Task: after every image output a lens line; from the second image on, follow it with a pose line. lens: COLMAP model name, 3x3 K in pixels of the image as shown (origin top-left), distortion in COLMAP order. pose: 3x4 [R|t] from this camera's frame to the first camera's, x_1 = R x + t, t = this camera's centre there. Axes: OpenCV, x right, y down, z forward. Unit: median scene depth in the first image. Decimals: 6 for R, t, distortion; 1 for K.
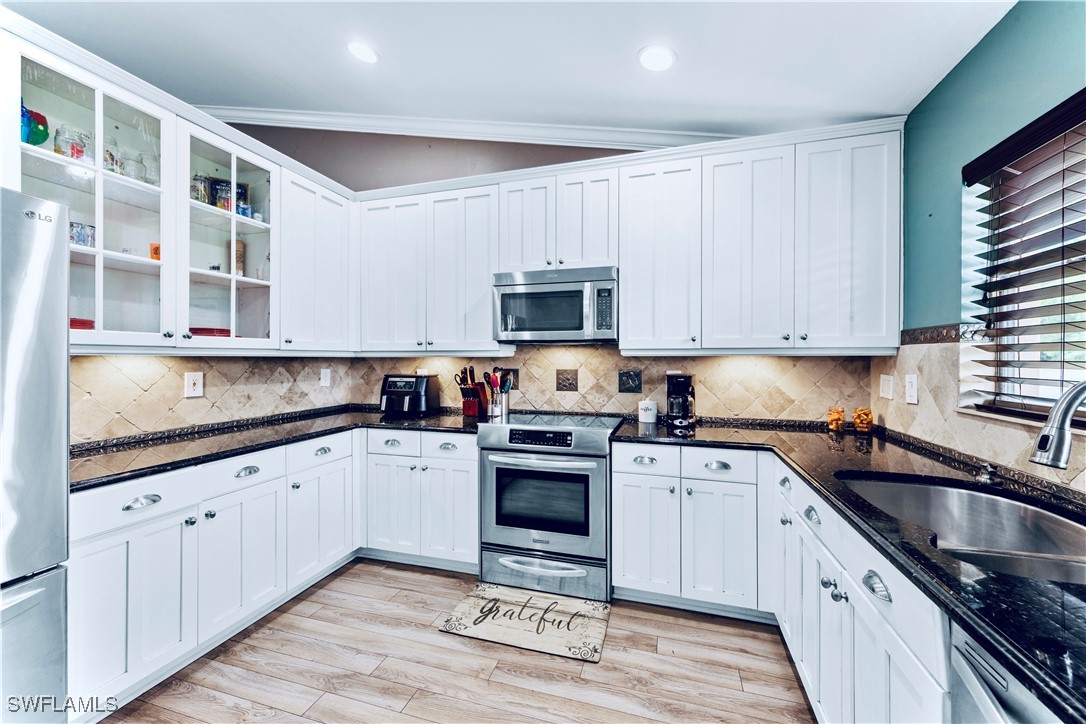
lens RADIAL K [[421.5, 0, 545.9], [0, 421.5, 359.3], [0, 0, 1]] dist [0.008407, 0.000049]
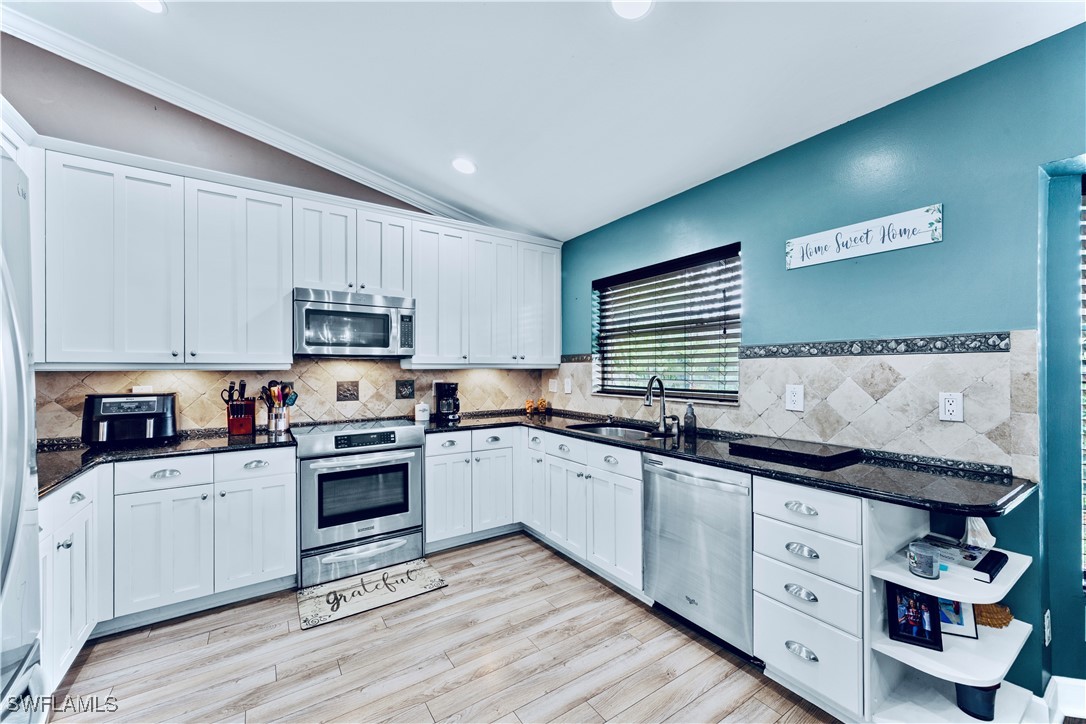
lens RADIAL K [[431.3, 0, 545.0], [0, 431.3, 370.9], [0, 0, 1]] dist [0.010907, 0.000073]
pose [[0.626458, -0.004922, 0.779440, -0.612185], [0.006424, 0.999979, 0.001152, -0.000723], [-0.779429, 0.004285, 0.626476, -0.125660]]
